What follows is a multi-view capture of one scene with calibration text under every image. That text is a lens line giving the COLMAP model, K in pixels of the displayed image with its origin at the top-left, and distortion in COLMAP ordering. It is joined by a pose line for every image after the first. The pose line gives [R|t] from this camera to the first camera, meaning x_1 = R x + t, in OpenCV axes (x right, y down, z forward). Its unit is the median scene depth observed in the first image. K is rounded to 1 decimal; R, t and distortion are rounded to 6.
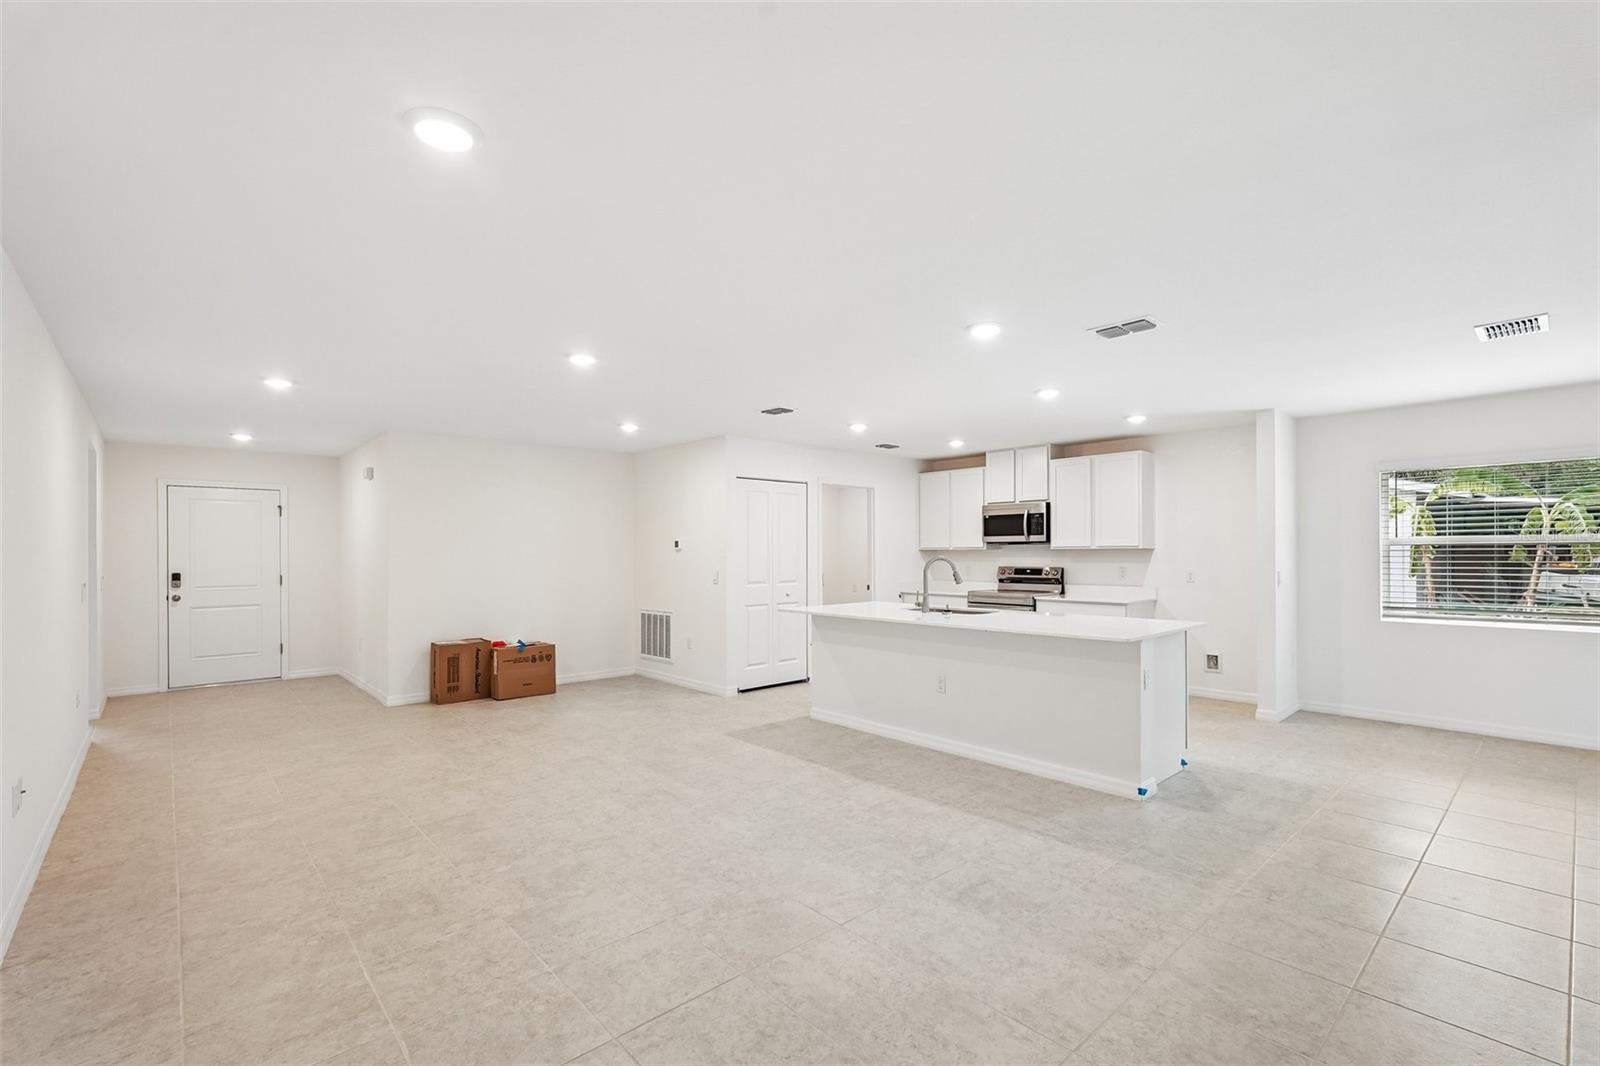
lens RADIAL K [[714.1, 0, 804.7], [0, 714.1, 548.4], [0, 0, 1]] dist [-0.012662, 0.009063]
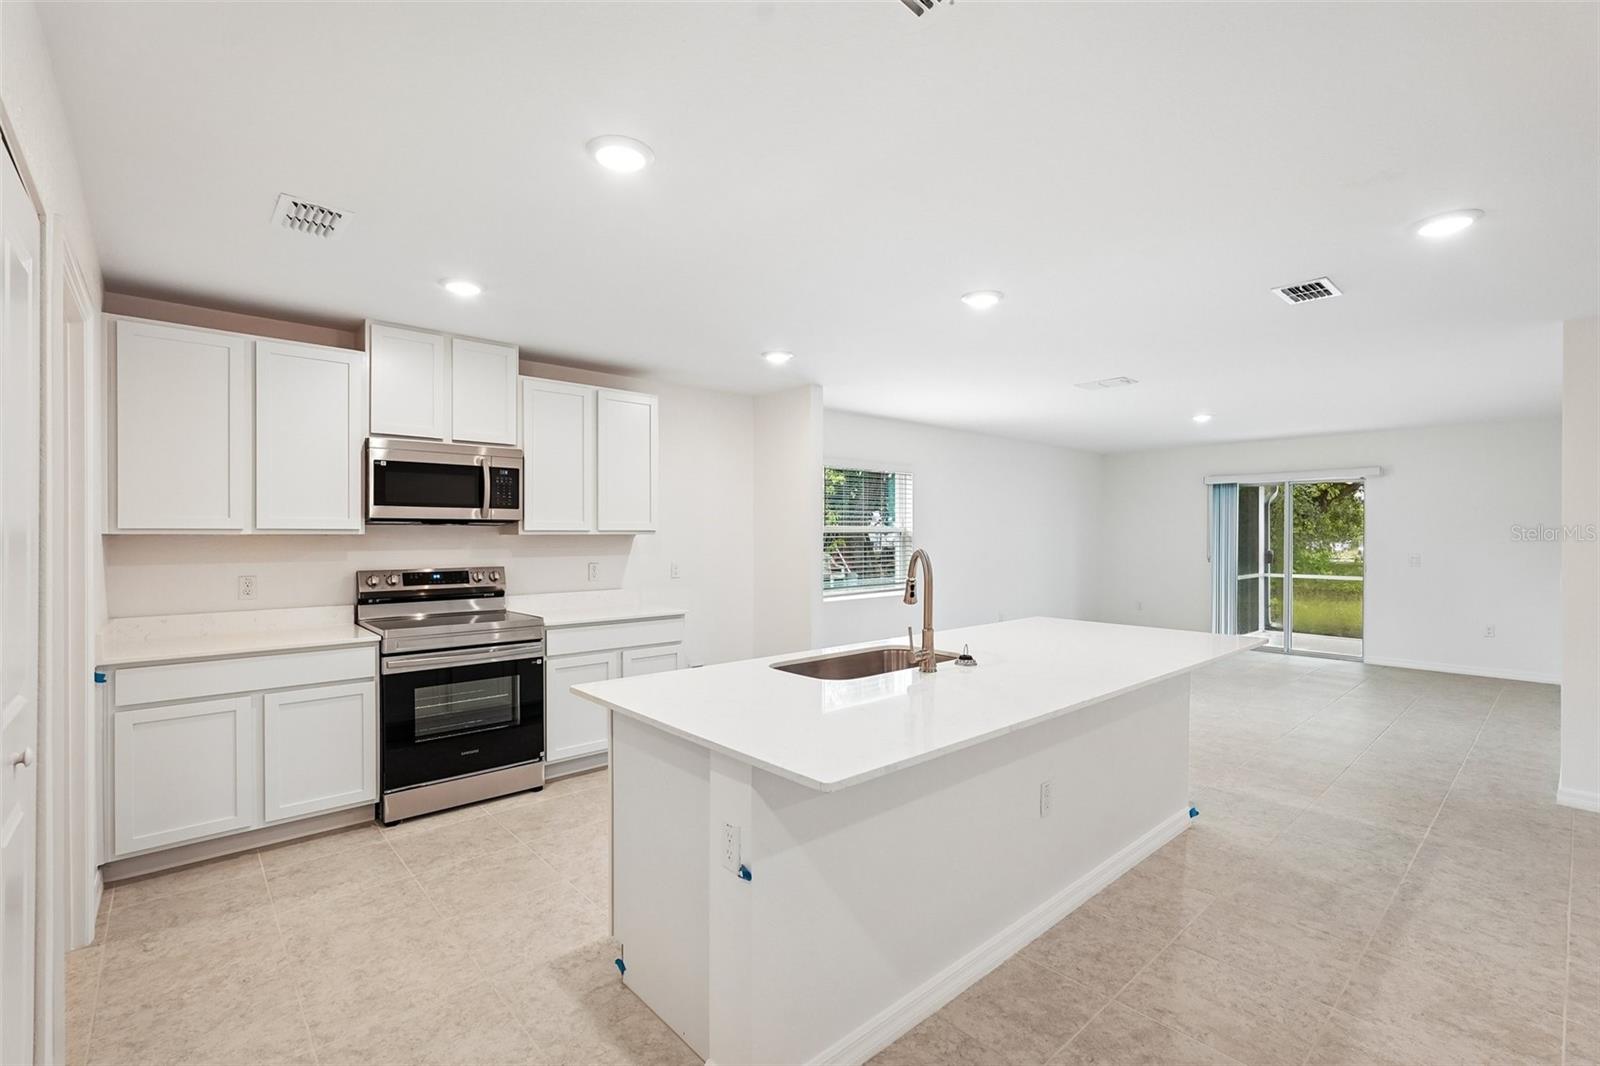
lens RADIAL K [[708.3, 0, 801.8], [0, 708.3, 537.0], [0, 0, 1]] dist [-0.015750, 0.009302]
pose [[0.003270, 0.003067, 0.999990, -0.223223], [-0.005125, 0.999982, -0.003050, 0.003497], [-0.999982, -0.005115, 0.003286, 0.829390]]
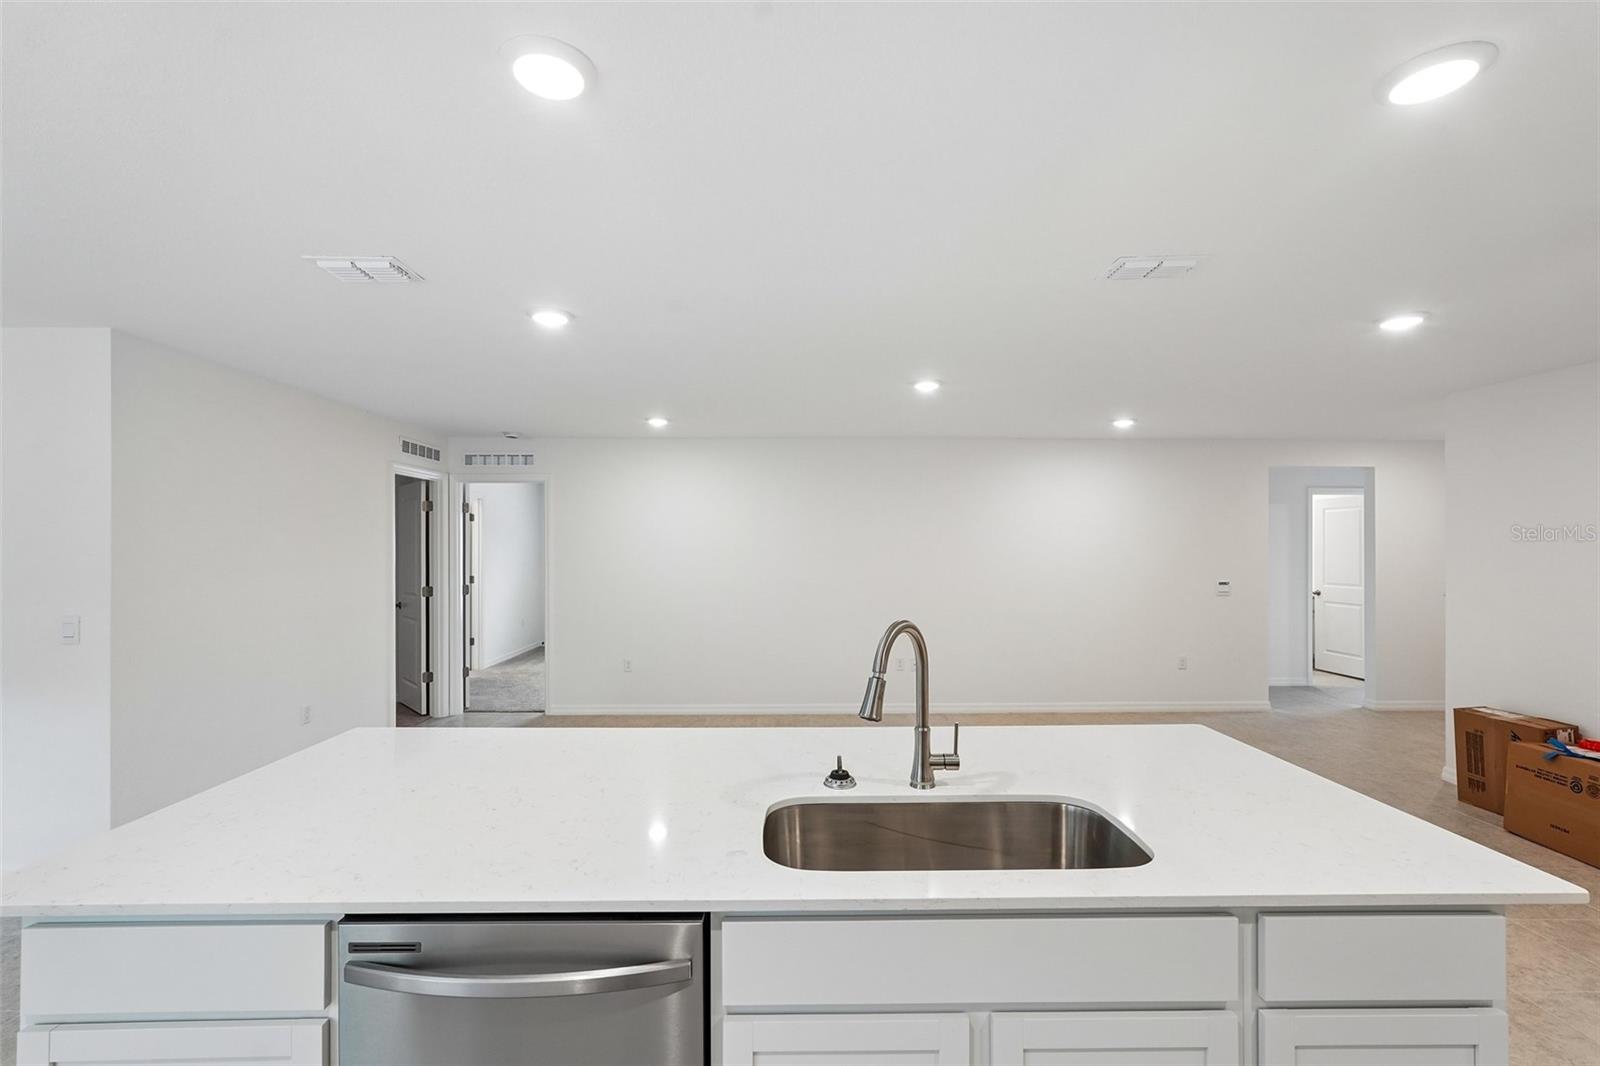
lens RADIAL K [[722.1, 0, 799.1], [0, 722.1, 565.4], [0, 0, 1]] dist [-0.004628, 0.001891]
pose [[-0.661281, 0.025658, -0.749700, 0.360198], [0.010179, 0.999630, 0.025233, -0.014676], [0.750069, 0.009055, -0.661297, 0.907813]]
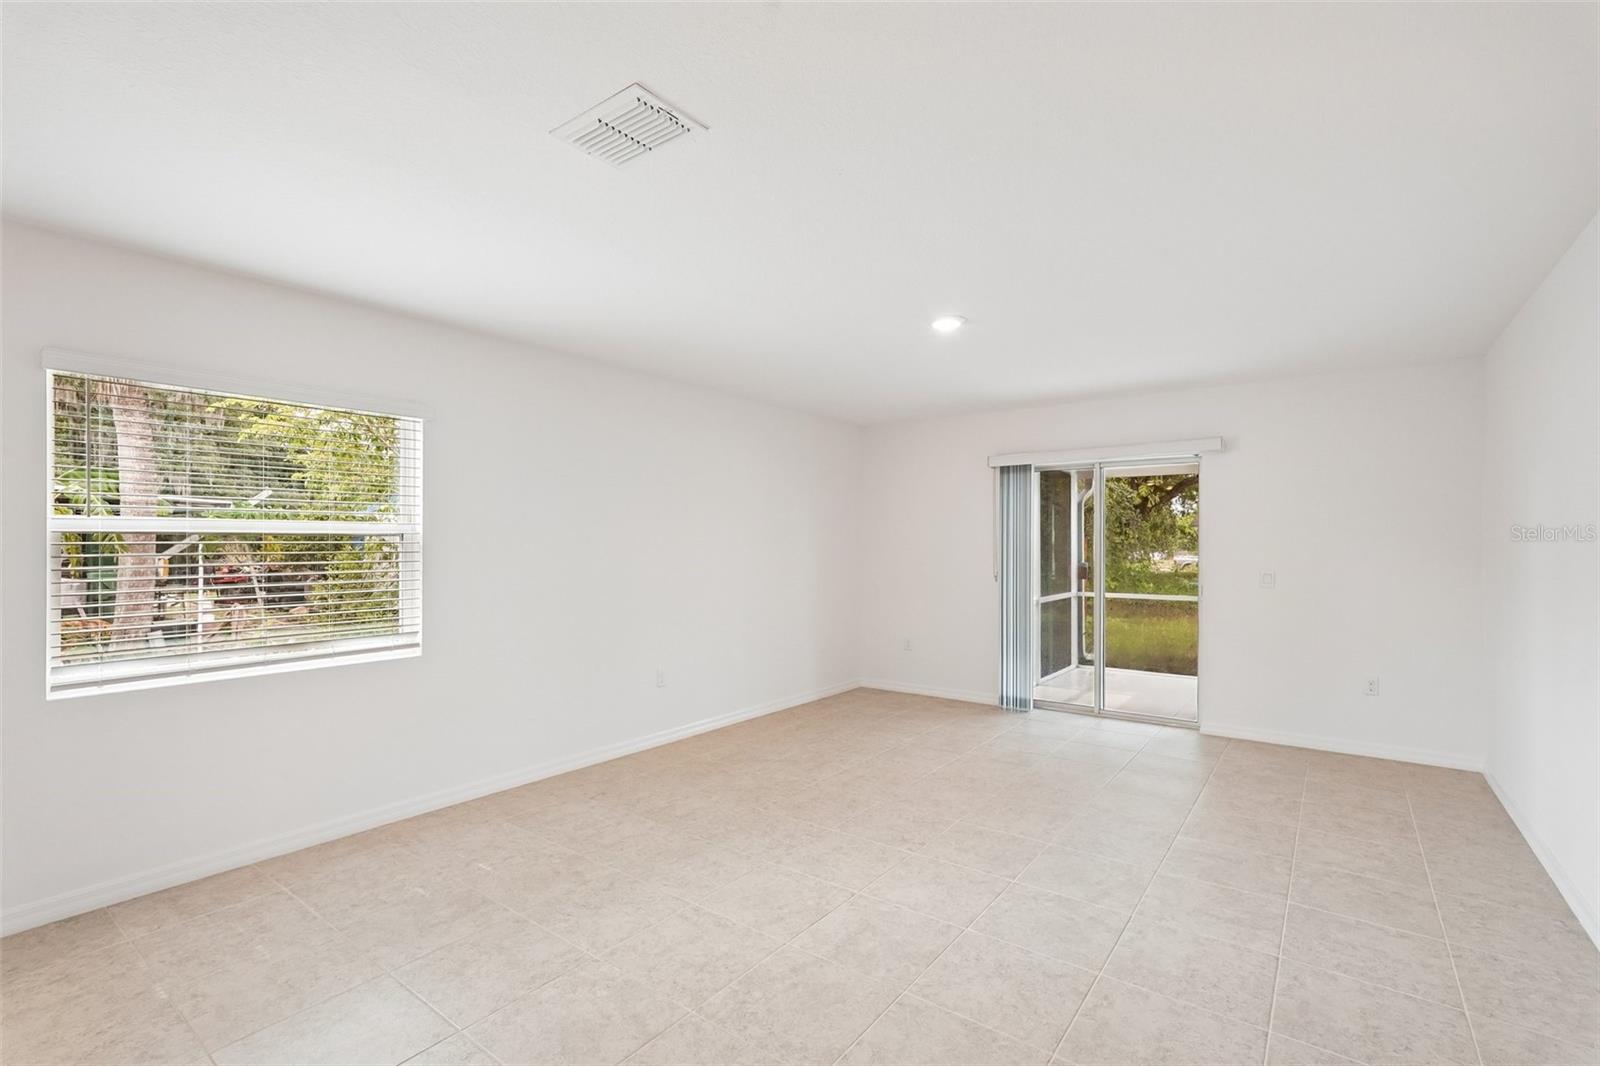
lens RADIAL K [[719.1, 0, 804.0], [0, 719.1, 542.2], [0, 0, 1]] dist [-0.002684, 0.000601]
pose [[-0.191305, 0.010408, 0.981475, 0.222425], [-0.004100, 0.999927, -0.011403, 0.004069], [-0.981522, -0.006206, -0.191249, 0.503060]]
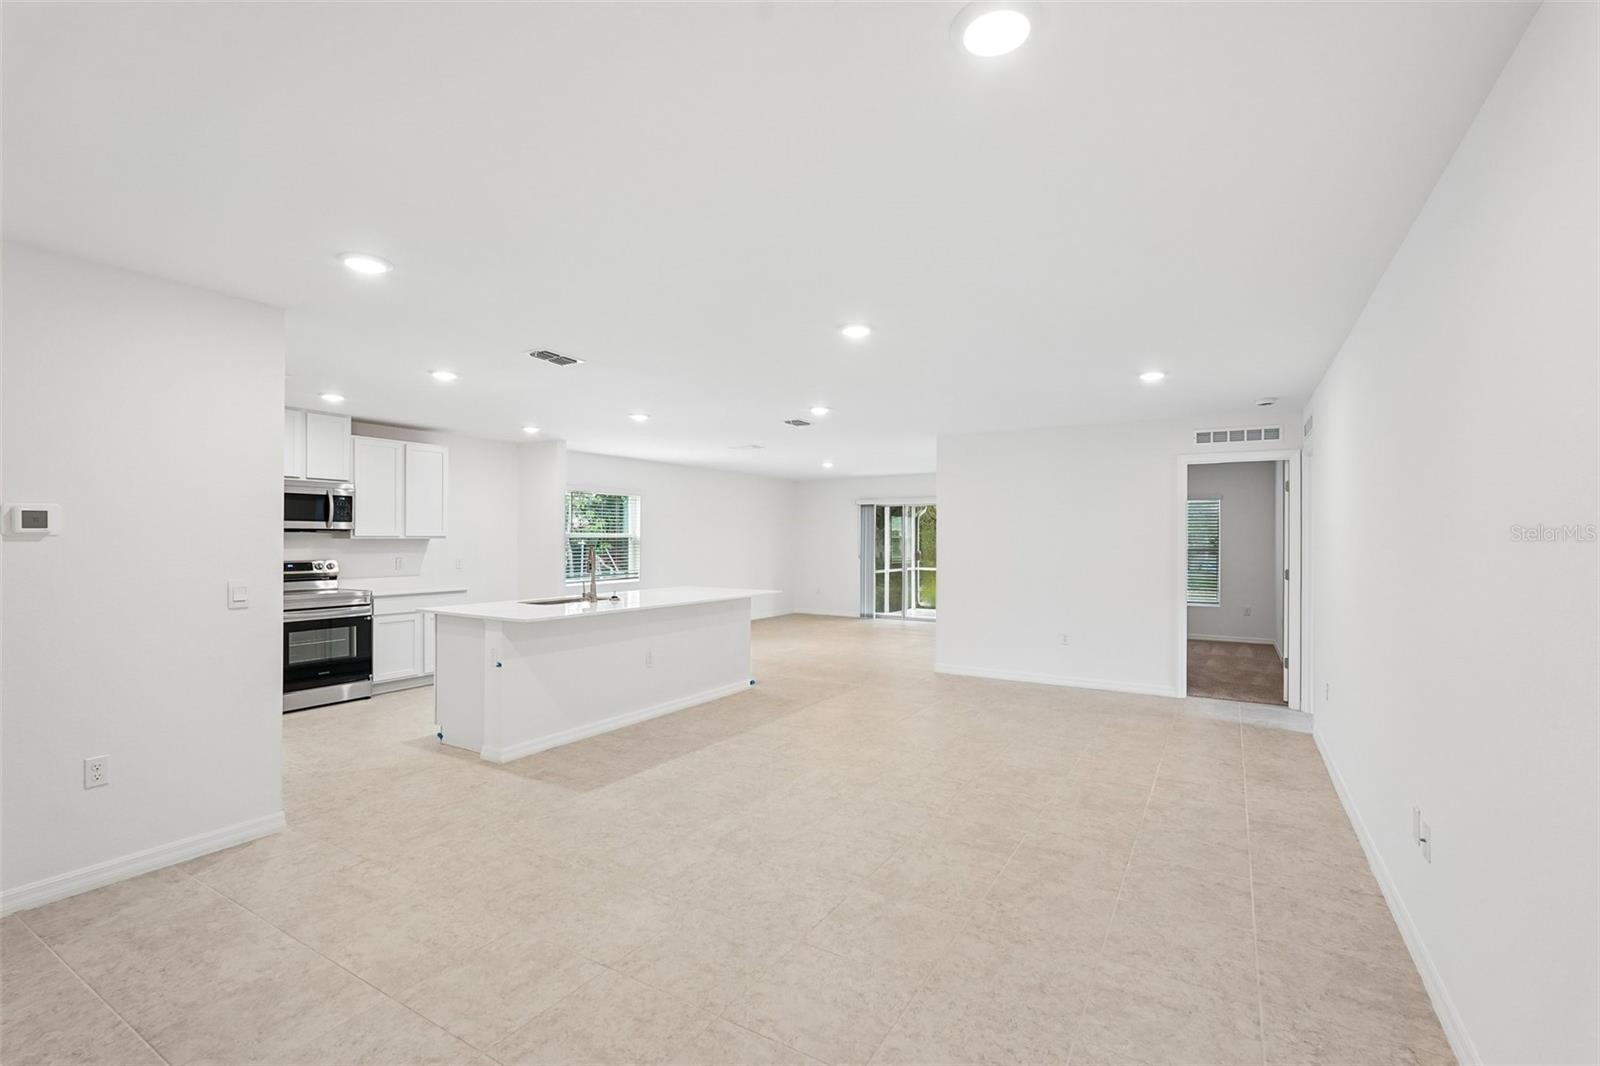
lens RADIAL K [[708.3, 0, 801.8], [0, 708.3, 537.0], [0, 0, 1]] dist [-0.015750, 0.009302]
pose [[-0.286698, 0.007943, 0.957988, -0.671447], [-0.006377, 0.999928, -0.010199, 0.004449], [-0.958000, -0.009033, -0.286626, 0.771184]]
